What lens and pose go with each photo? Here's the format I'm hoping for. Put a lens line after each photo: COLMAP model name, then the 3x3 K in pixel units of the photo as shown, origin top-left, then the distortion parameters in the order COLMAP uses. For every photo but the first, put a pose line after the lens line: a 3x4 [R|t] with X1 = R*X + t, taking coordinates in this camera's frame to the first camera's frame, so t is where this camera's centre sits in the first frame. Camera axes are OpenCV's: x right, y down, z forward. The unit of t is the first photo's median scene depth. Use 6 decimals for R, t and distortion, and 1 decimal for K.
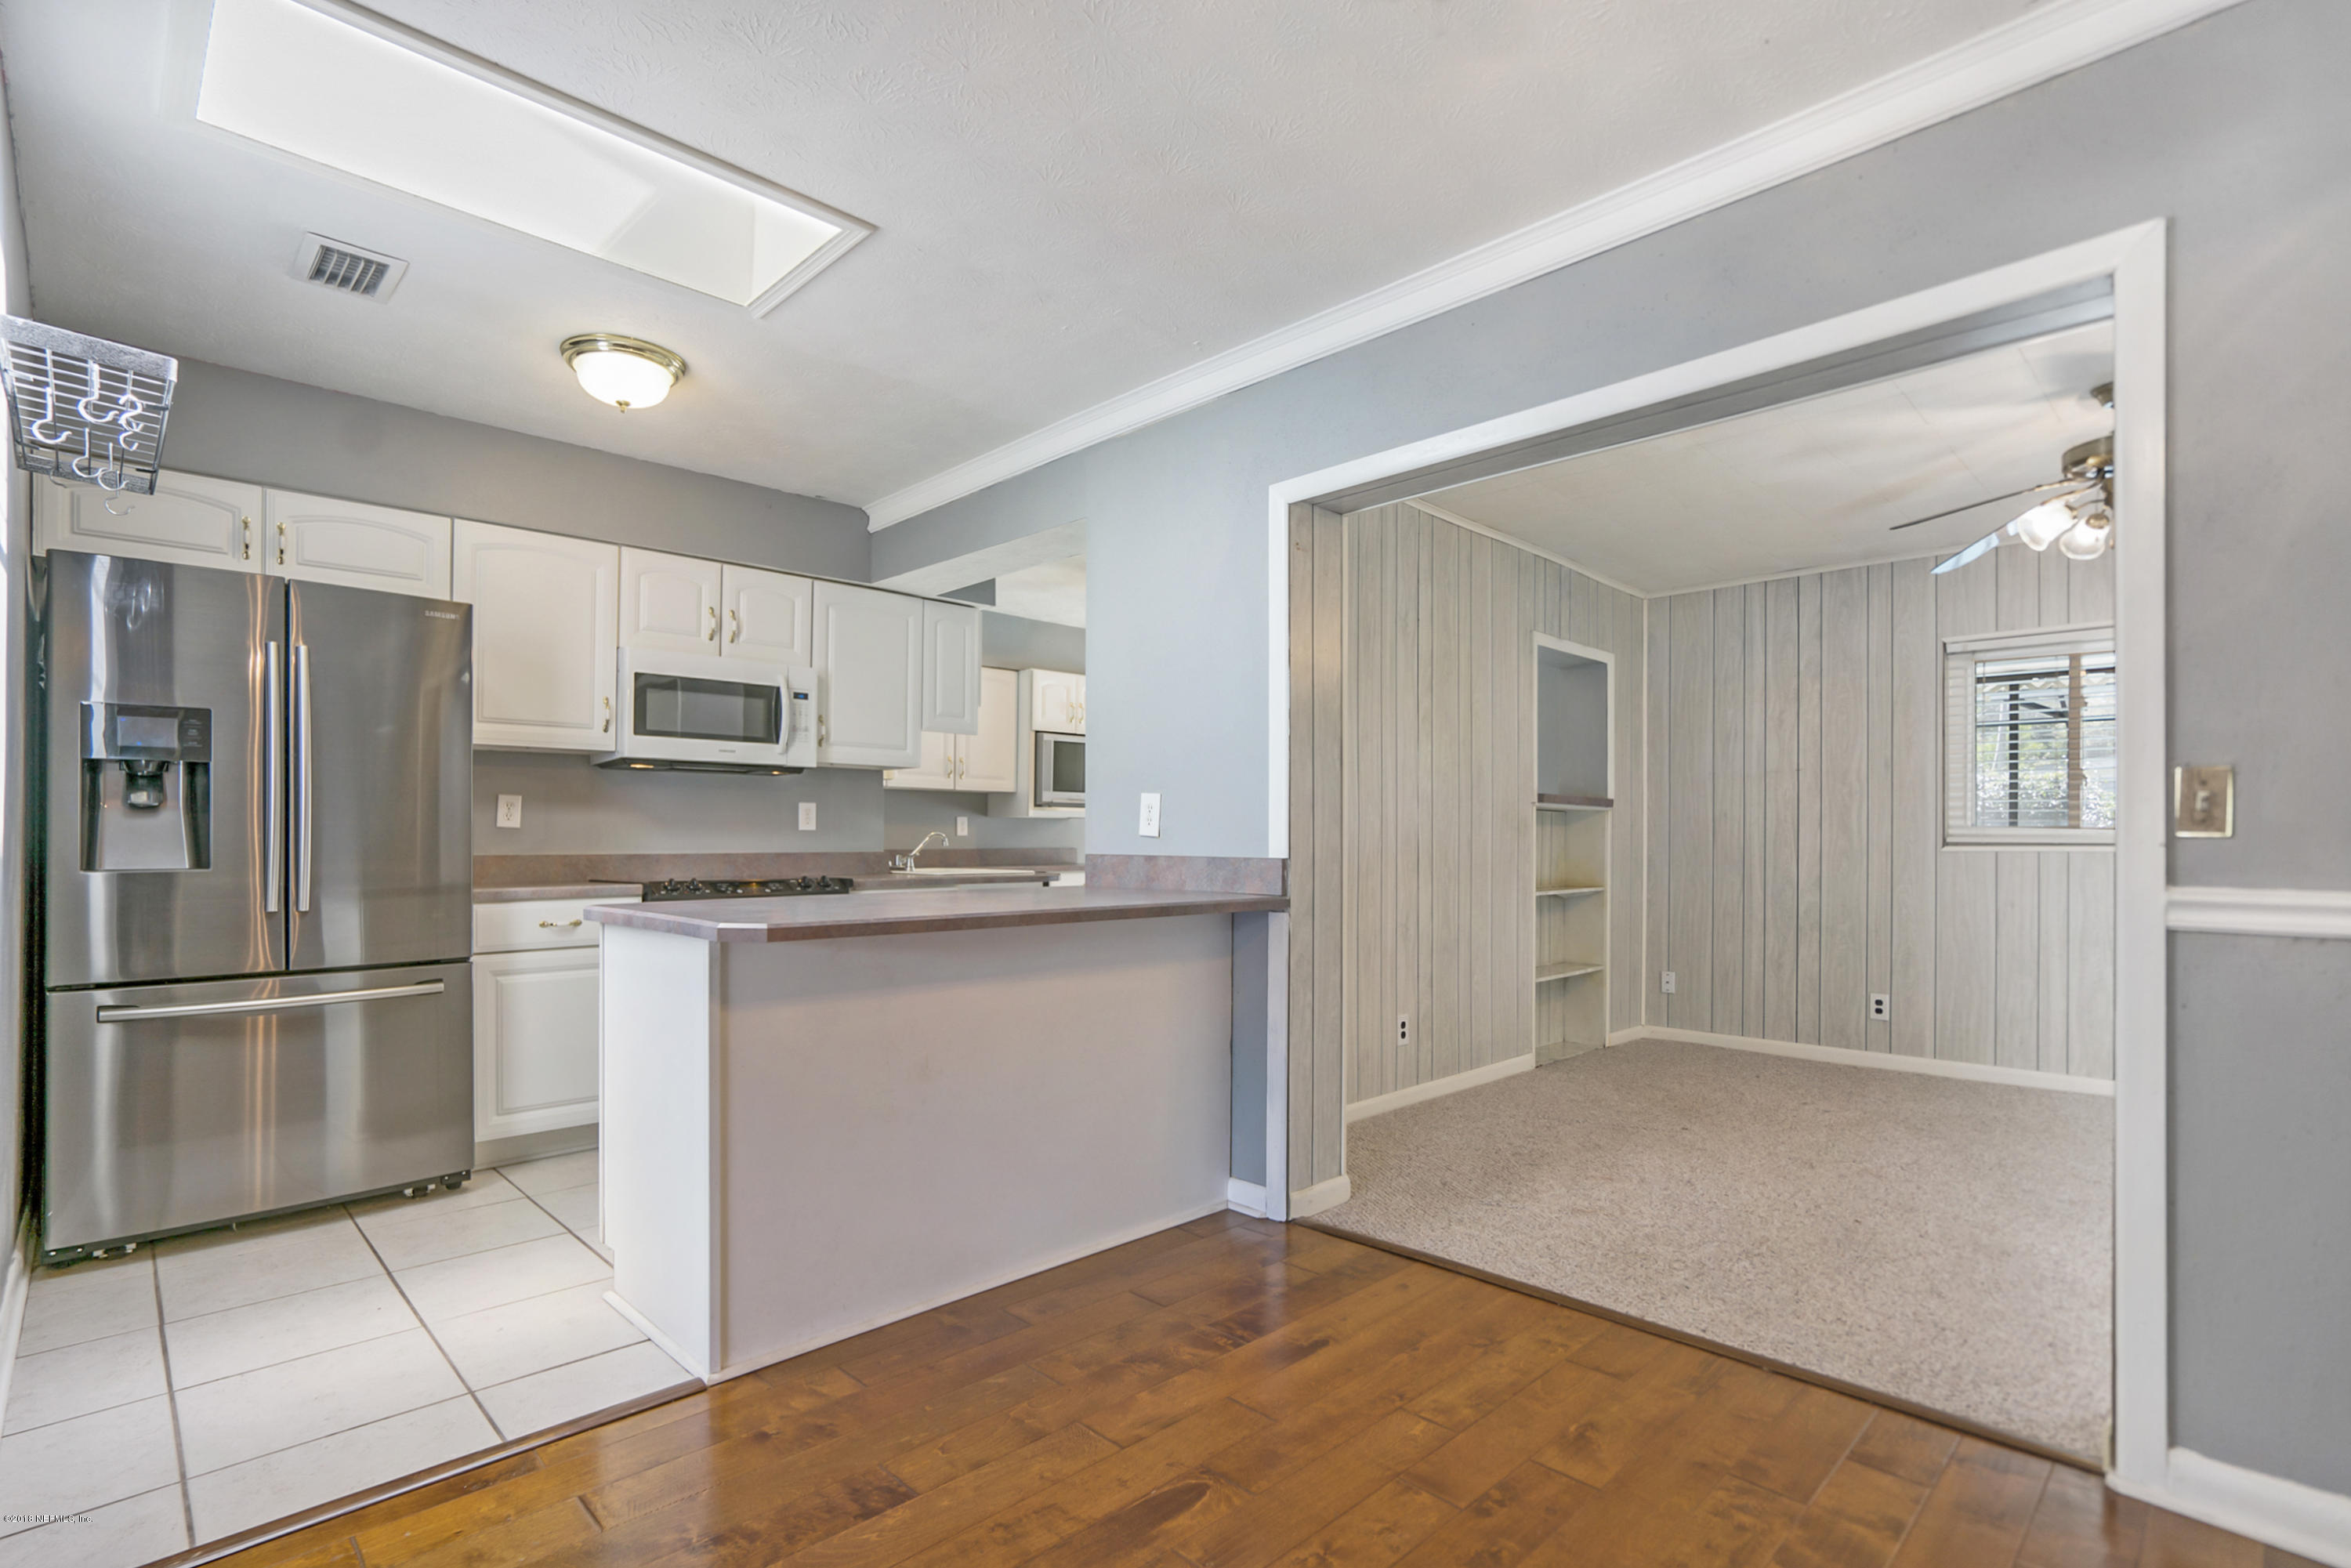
lens RADIAL K [[1114.3, 0, 1169.9], [0, 1114.3, 845.5], [0, 0, 1]] dist [-0.010737, -0.000219]
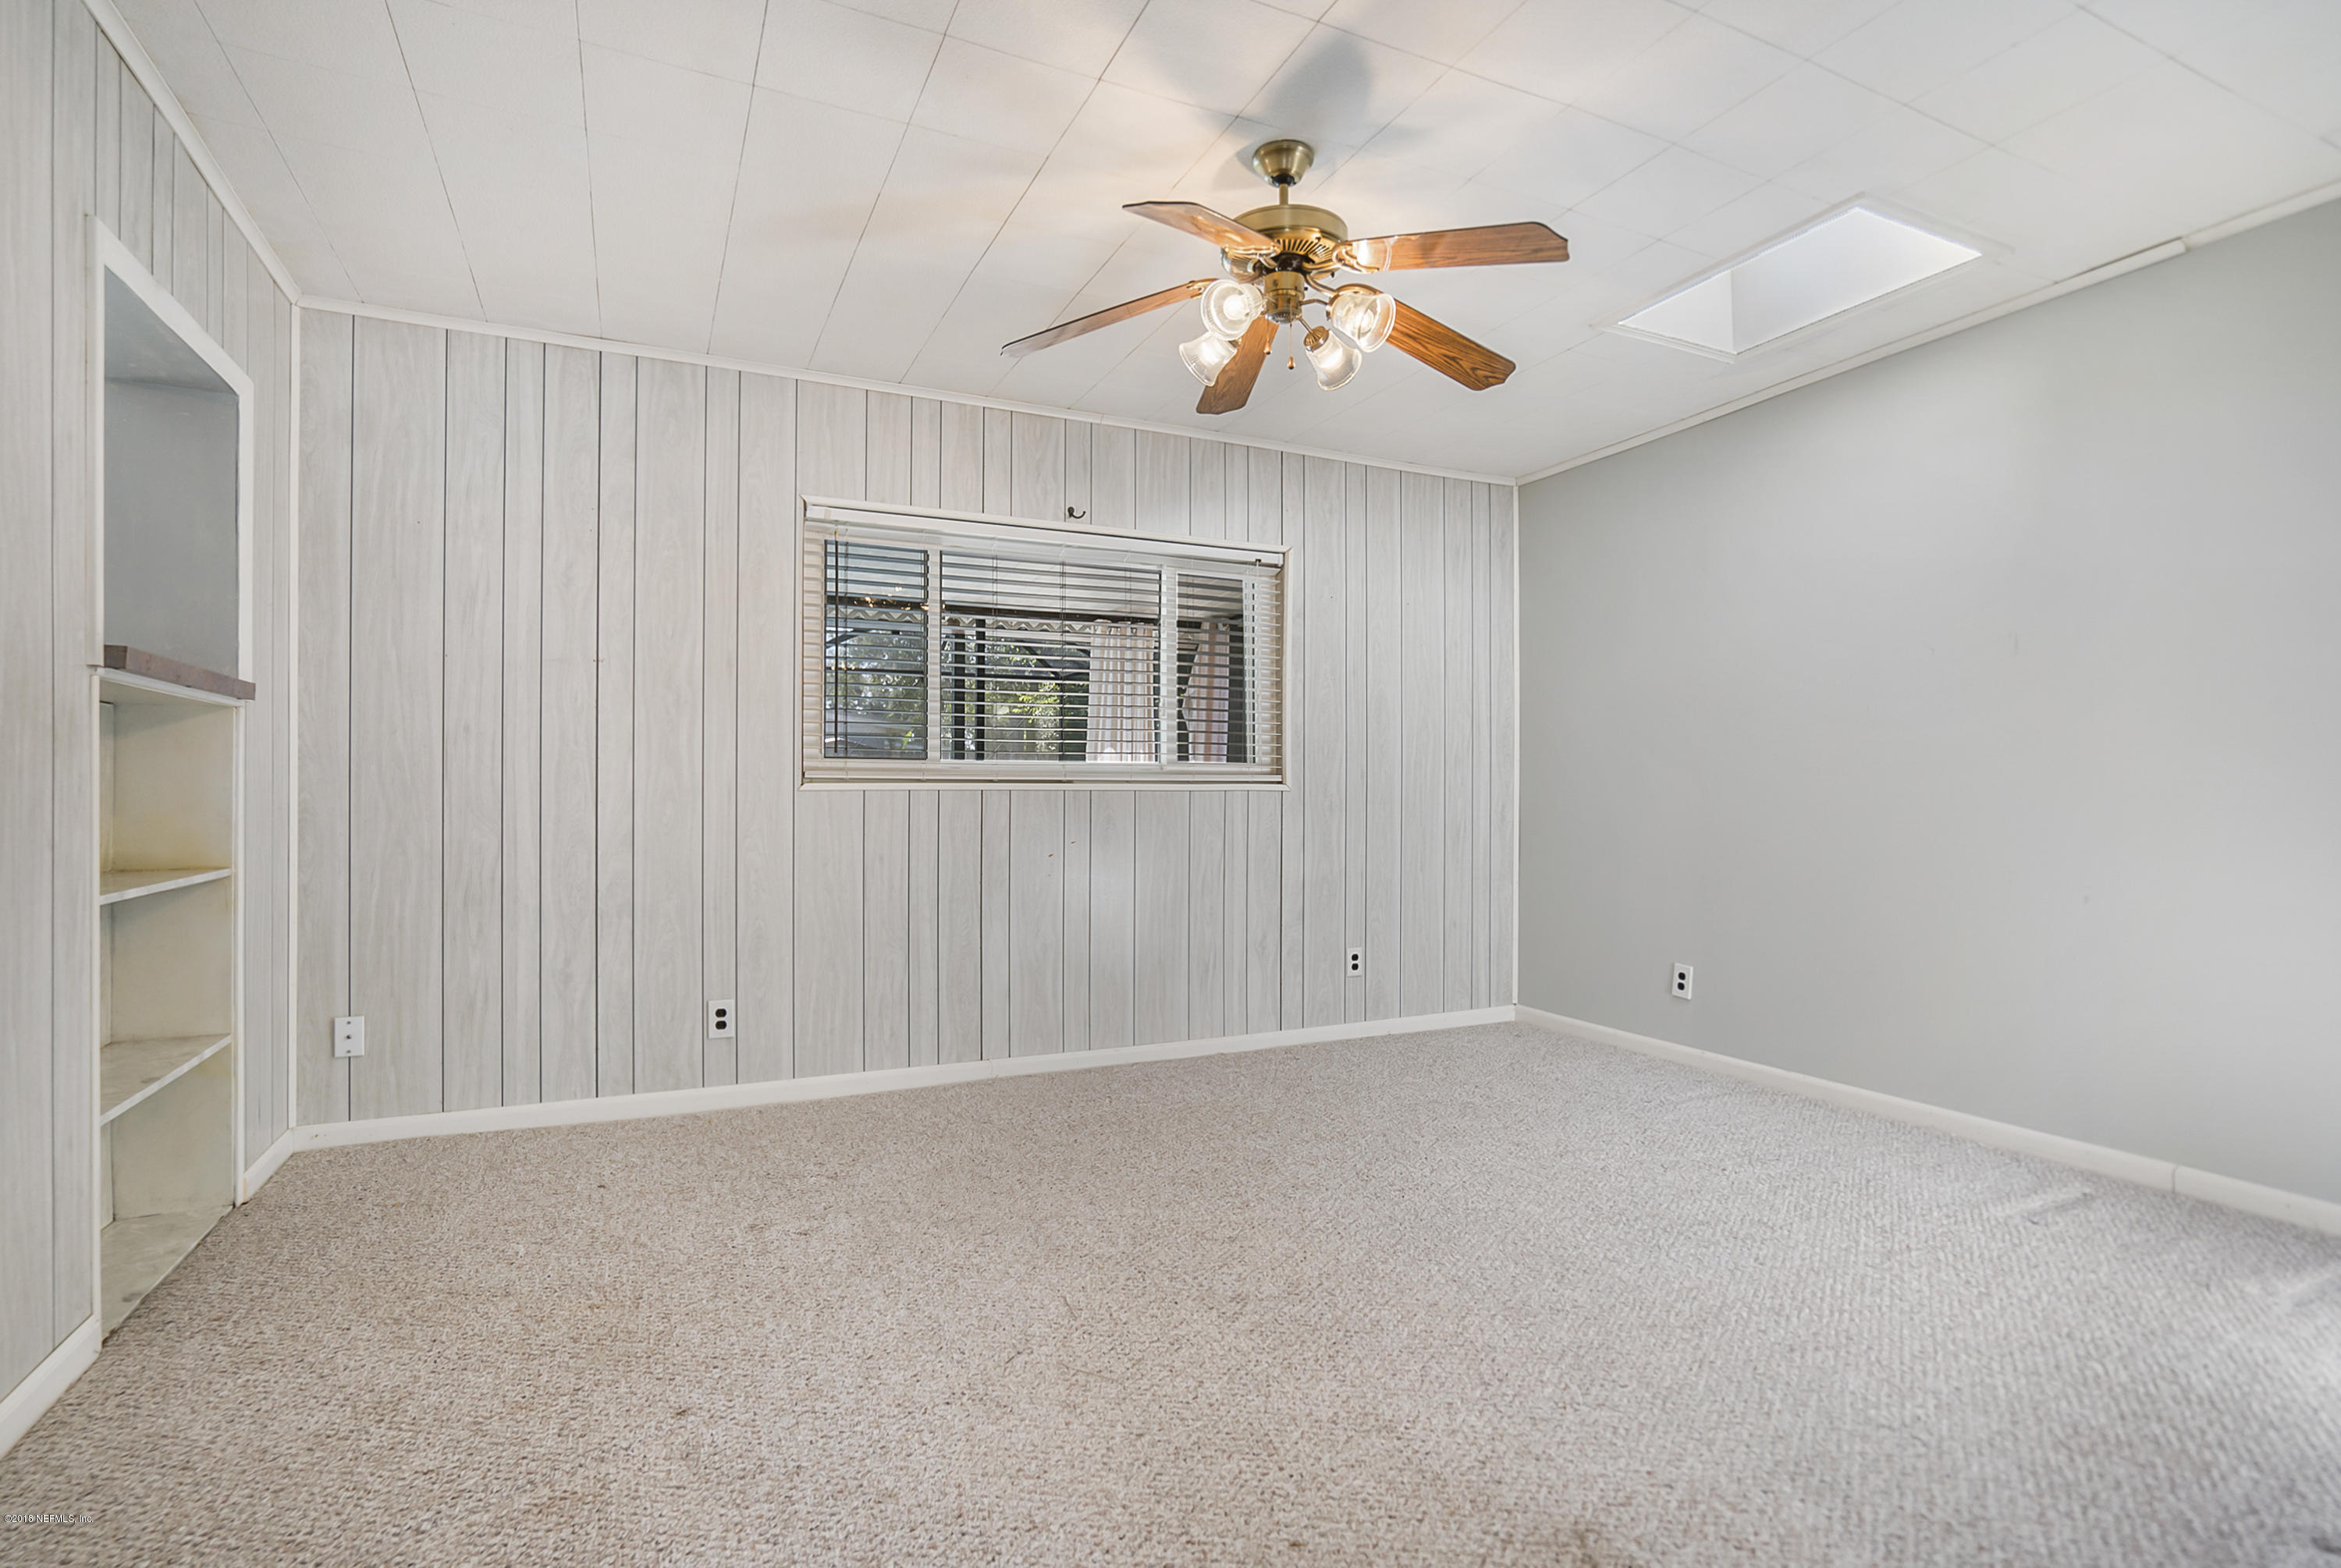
lens RADIAL K [[1109.4, 0, 1162.5], [0, 1109.4, 791.7], [0, 0, 1]] dist [-0.010737, -0.000219]
pose [[0.322427, -0.001163, 0.946594, 0.079838], [-0.001328, 0.999998, 0.001681, 0.004241], [-0.946593, -0.001799, 0.322425, 0.501935]]
